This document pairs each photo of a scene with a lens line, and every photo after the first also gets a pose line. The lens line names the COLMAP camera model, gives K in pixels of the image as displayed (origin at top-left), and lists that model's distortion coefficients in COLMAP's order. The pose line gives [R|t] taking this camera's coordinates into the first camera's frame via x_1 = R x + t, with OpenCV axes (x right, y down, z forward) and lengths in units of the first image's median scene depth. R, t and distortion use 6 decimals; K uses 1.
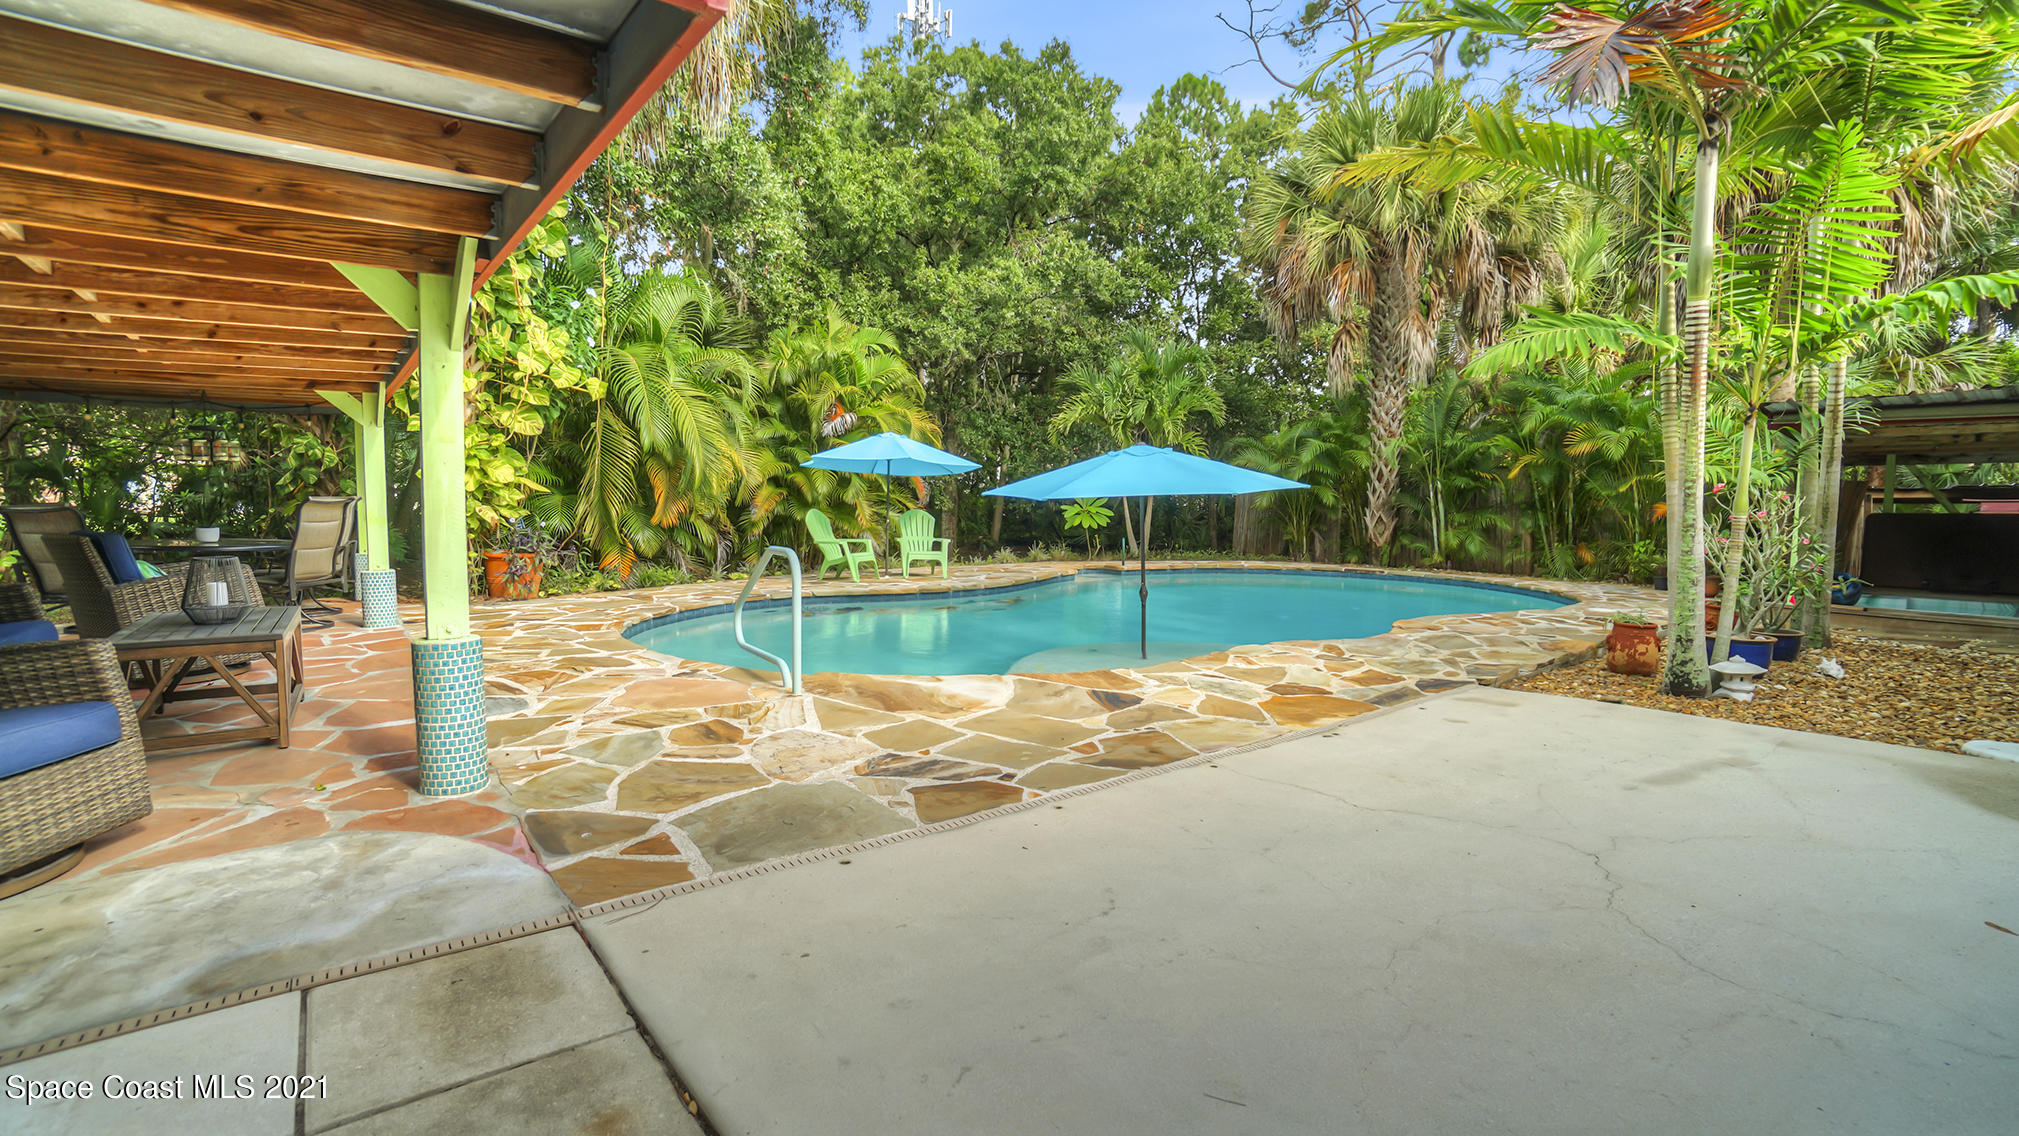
lens RADIAL K [[908.1, 0, 1001.9], [0, 908.1, 521.9], [0, 0, 1]] dist [-0.078931, 0.028115]
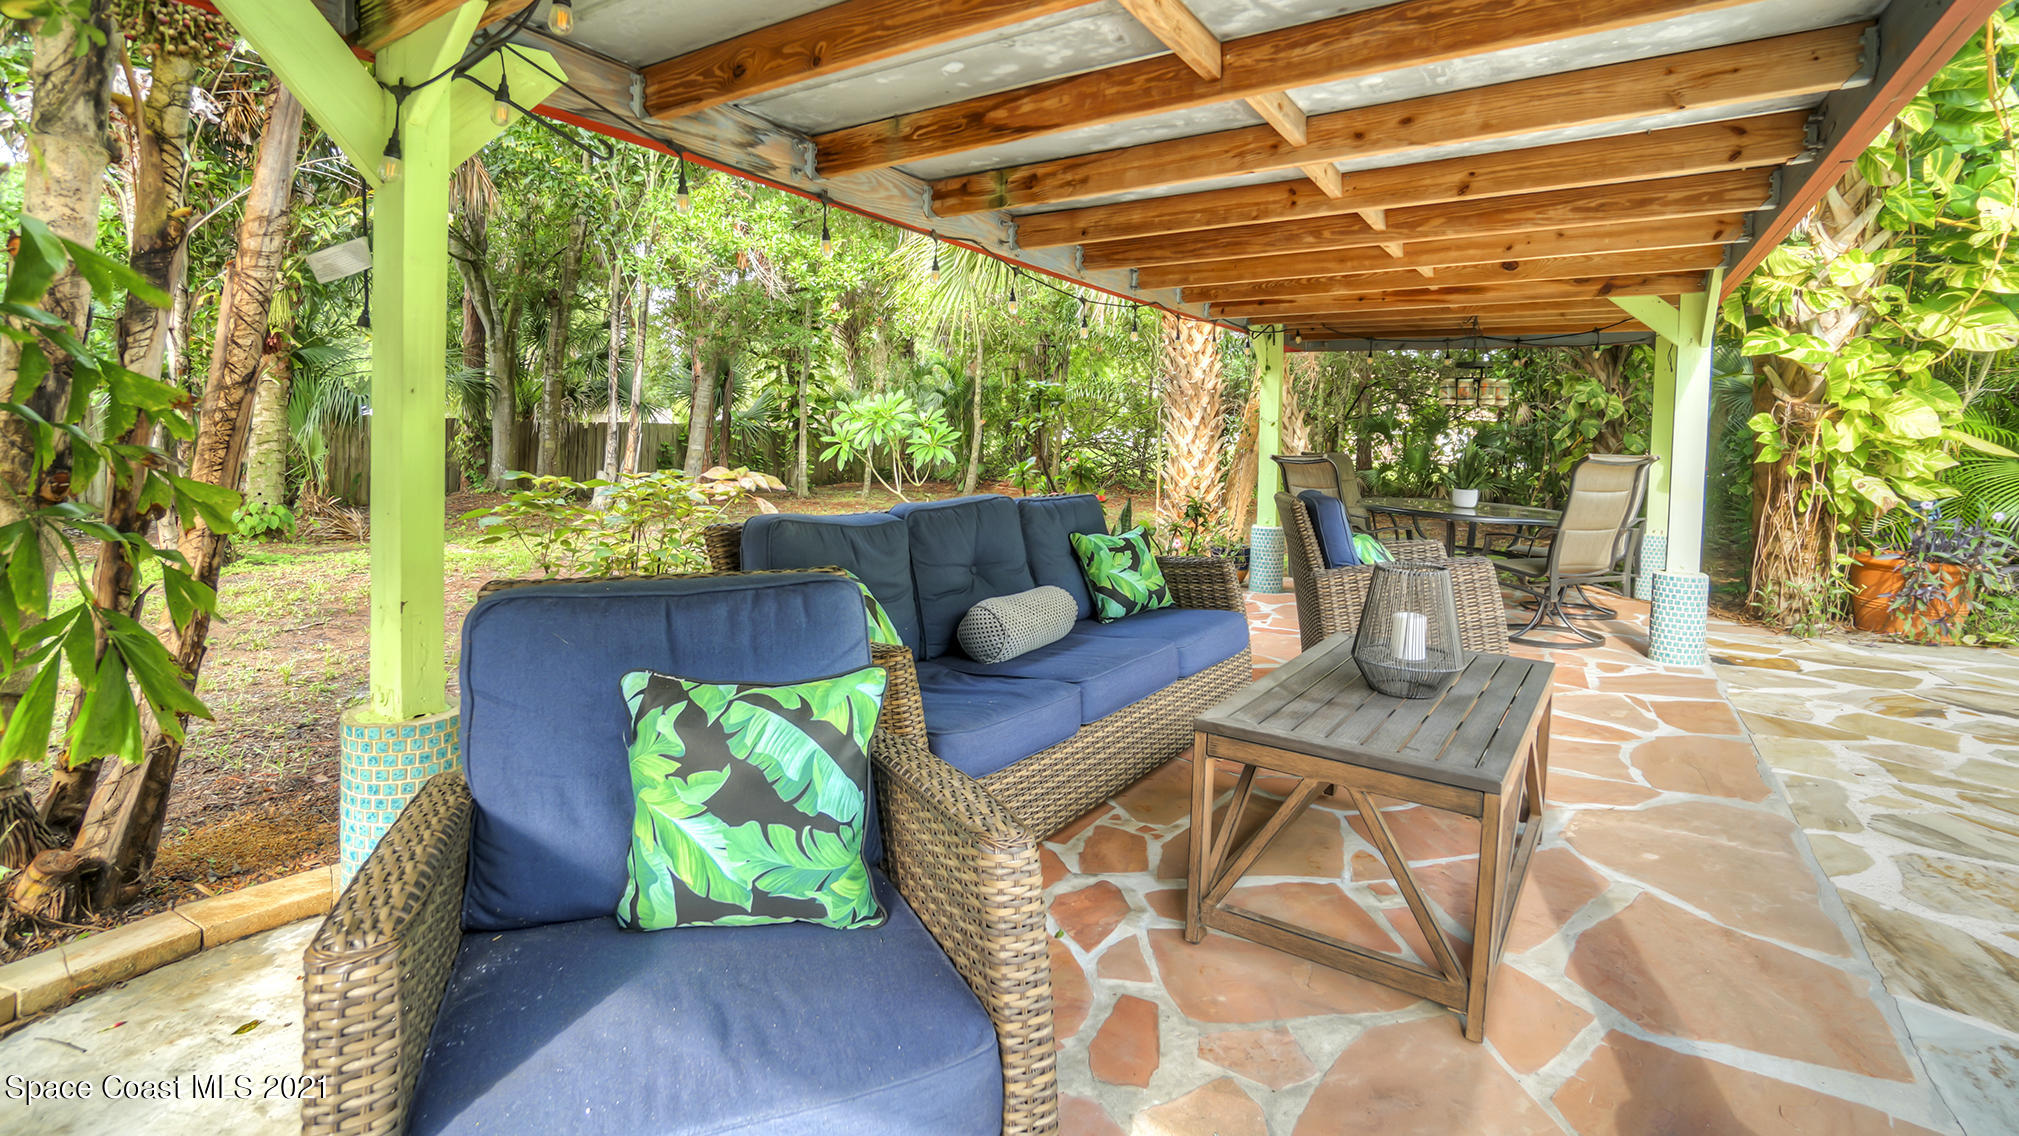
lens RADIAL K [[908.1, 0, 1001.9], [0, 908.1, 521.9], [0, 0, 1]] dist [-0.078931, 0.028115]
pose [[0.311408, 0.092847, -0.945730, -0.213331], [-0.047862, 0.995485, 0.081972, -0.007821], [0.949070, 0.019738, 0.314446, 0.265476]]
